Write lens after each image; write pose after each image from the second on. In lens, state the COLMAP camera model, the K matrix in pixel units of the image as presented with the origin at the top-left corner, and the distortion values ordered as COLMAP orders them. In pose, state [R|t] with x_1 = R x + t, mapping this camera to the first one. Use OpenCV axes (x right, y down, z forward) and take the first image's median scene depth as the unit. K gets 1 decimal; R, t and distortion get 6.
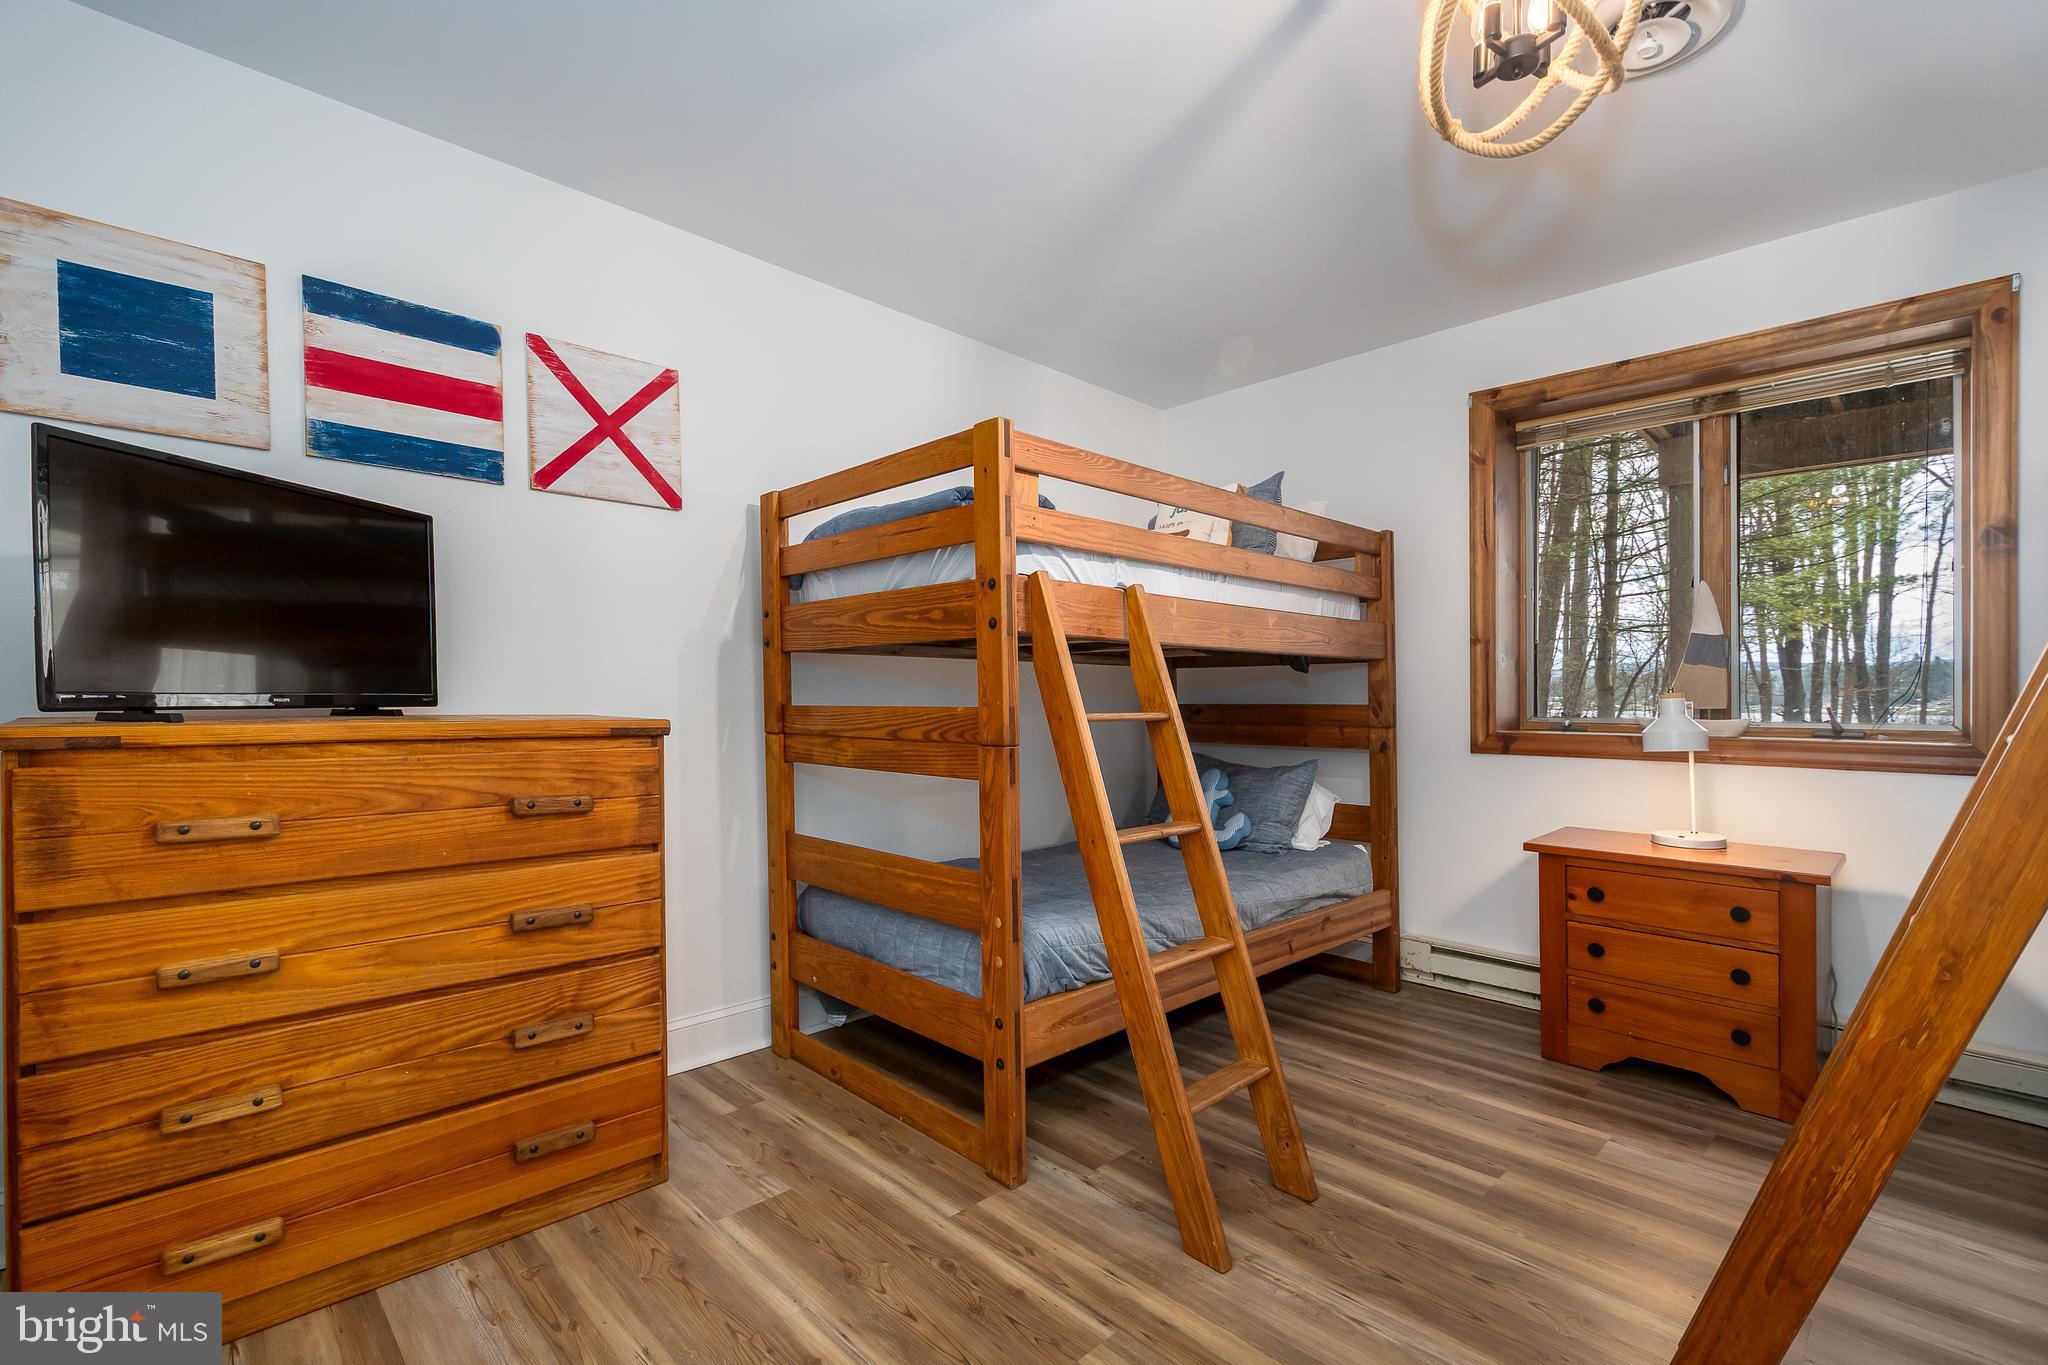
lens RADIAL K [[900.7, 0, 982.1], [0, 900.7, 715.3], [0, 0, 1]] dist [0.016692, -0.004401]
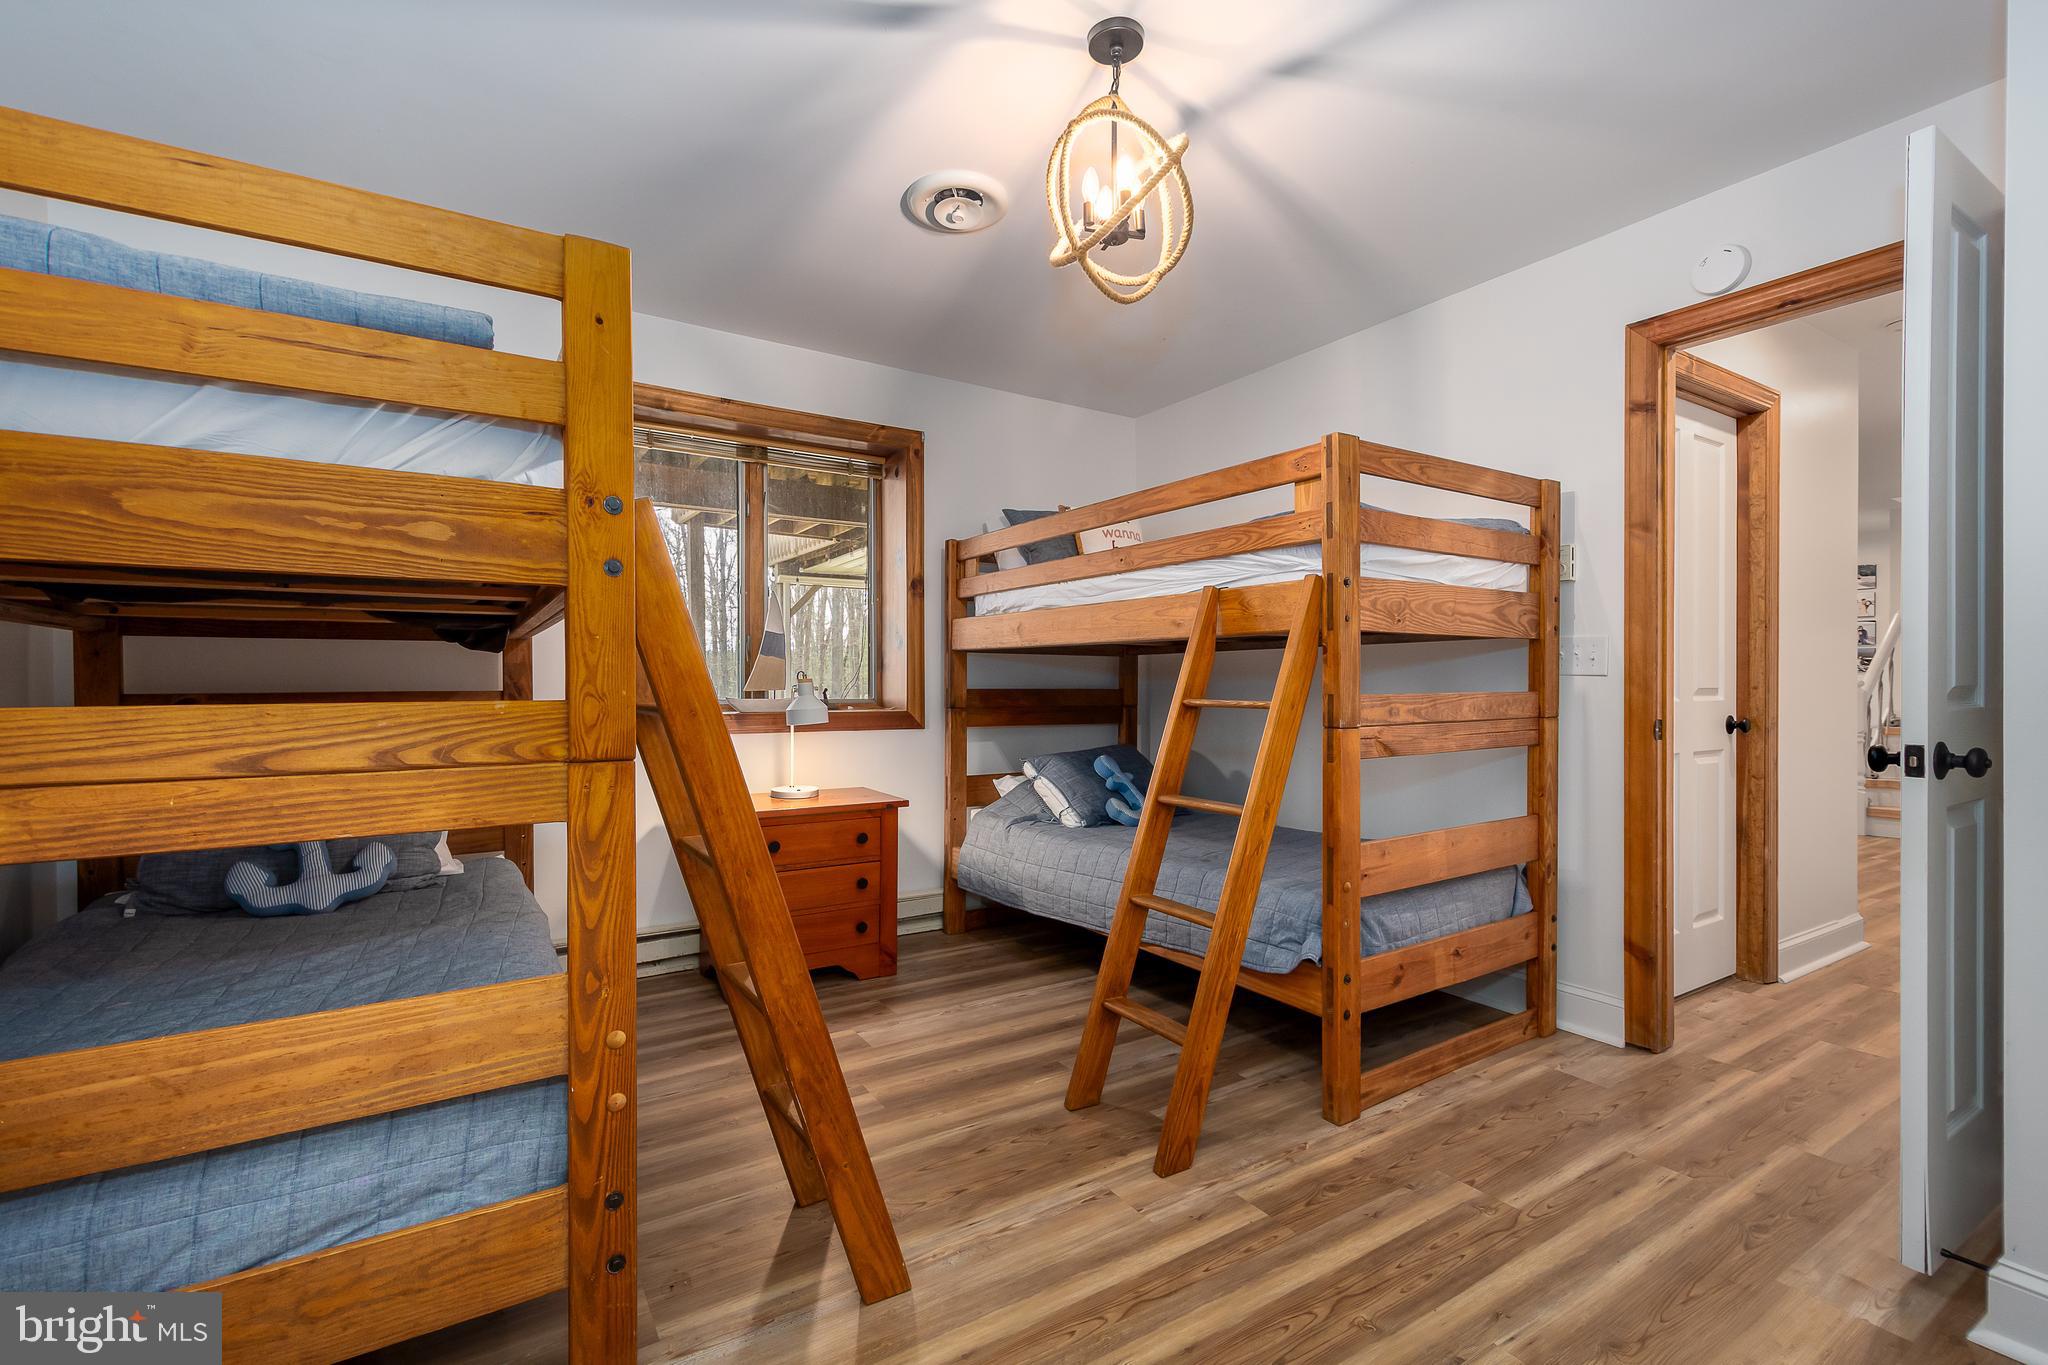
lens RADIAL K [[900.7, 0, 1020.5], [0, 900.7, 676.5], [0, 0, 1]] dist [0.016692, -0.004401]
pose [[0.183733, 0.004117, 0.982968, -0.469538], [0.015253, 0.999859, -0.007039, -0.014498], [-0.982858, 0.016286, 0.183644, 0.502174]]
